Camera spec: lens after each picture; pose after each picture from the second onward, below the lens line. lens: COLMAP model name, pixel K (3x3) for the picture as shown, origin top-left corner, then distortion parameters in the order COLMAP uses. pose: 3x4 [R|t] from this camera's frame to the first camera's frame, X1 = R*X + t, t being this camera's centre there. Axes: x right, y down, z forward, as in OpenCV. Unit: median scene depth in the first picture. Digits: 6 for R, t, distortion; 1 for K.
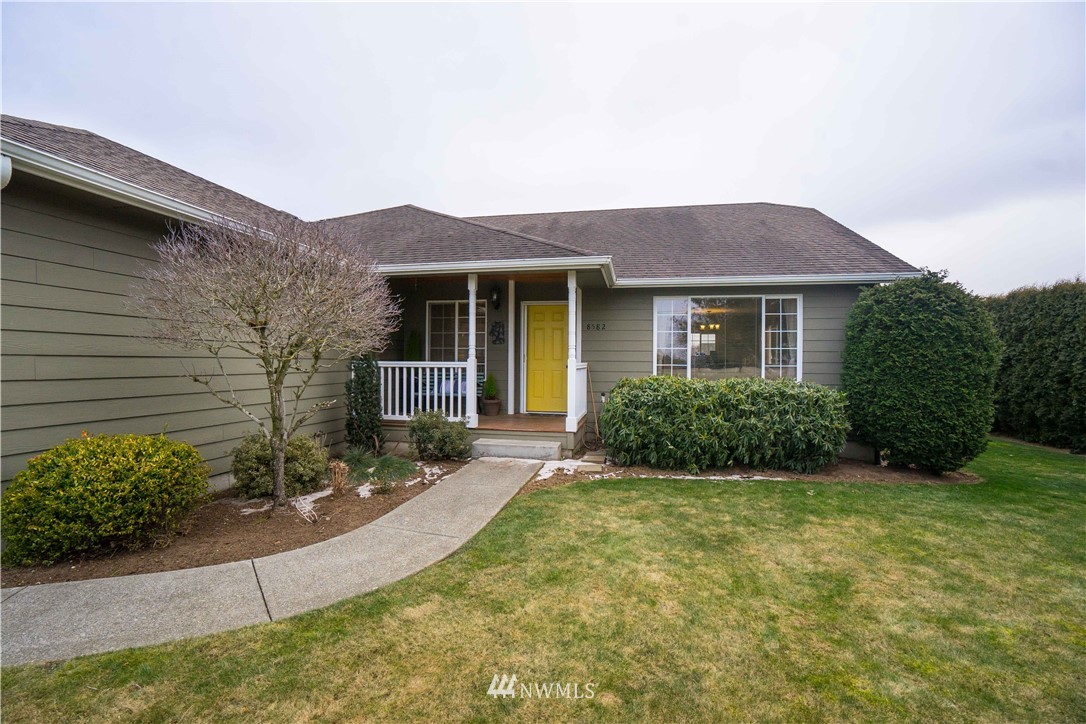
lens RADIAL K [[501.2, 0, 537.3], [0, 501.2, 362.1], [0, 0, 1]] dist [-0.053646, 0.022451]
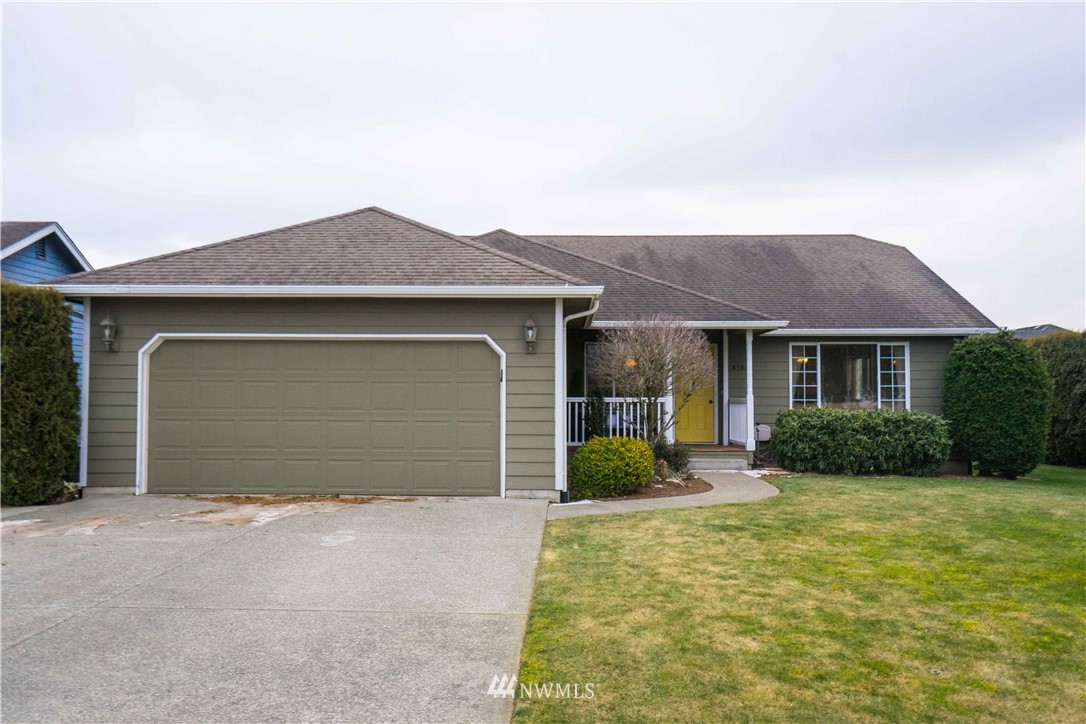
lens RADIAL K [[897.6, 0, 543.0], [0, 897.6, 362.0], [0, 0, 1]] dist [0.044982, -0.001298]
pose [[0.984377, 0.002877, 0.176047, -0.951766], [0.004666, 0.999089, -0.042417, 0.005626], [-0.176009, 0.042576, 0.983467, -1.323953]]
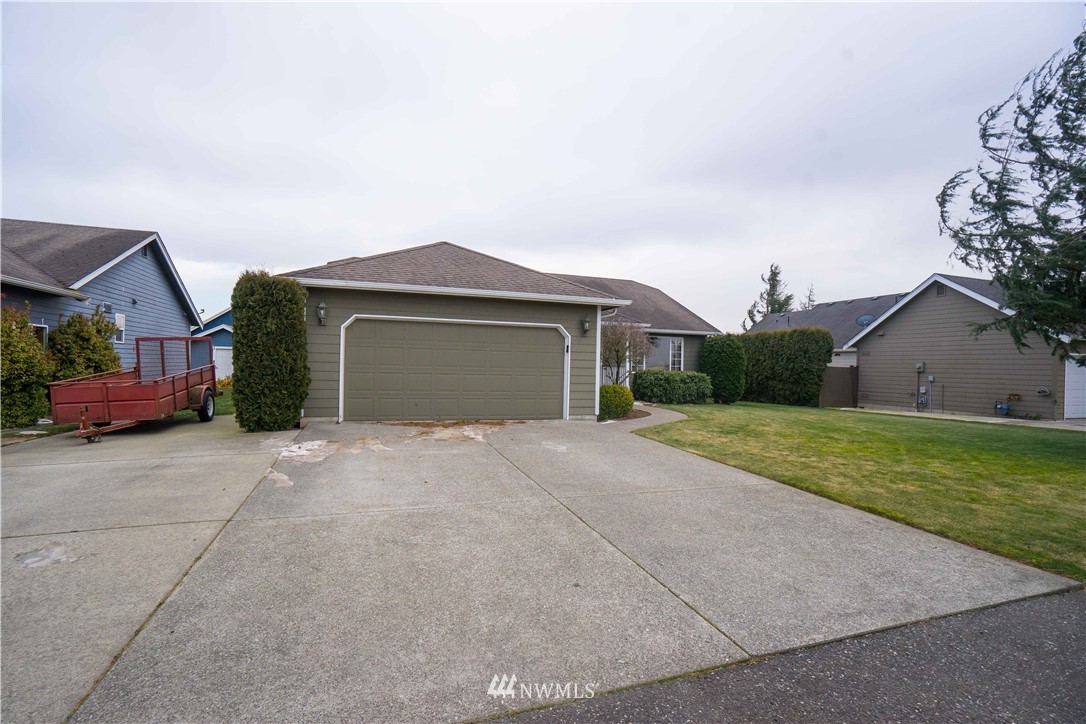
lens RADIAL K [[501.2, 0, 537.3], [0, 501.2, 362.1], [0, 0, 1]] dist [-0.053646, 0.022451]
pose [[0.860461, 0.013167, 0.509346, -1.689378], [-0.011510, 0.999913, -0.006405, 0.013717], [-0.509386, -0.000351, 0.860538, -0.958155]]
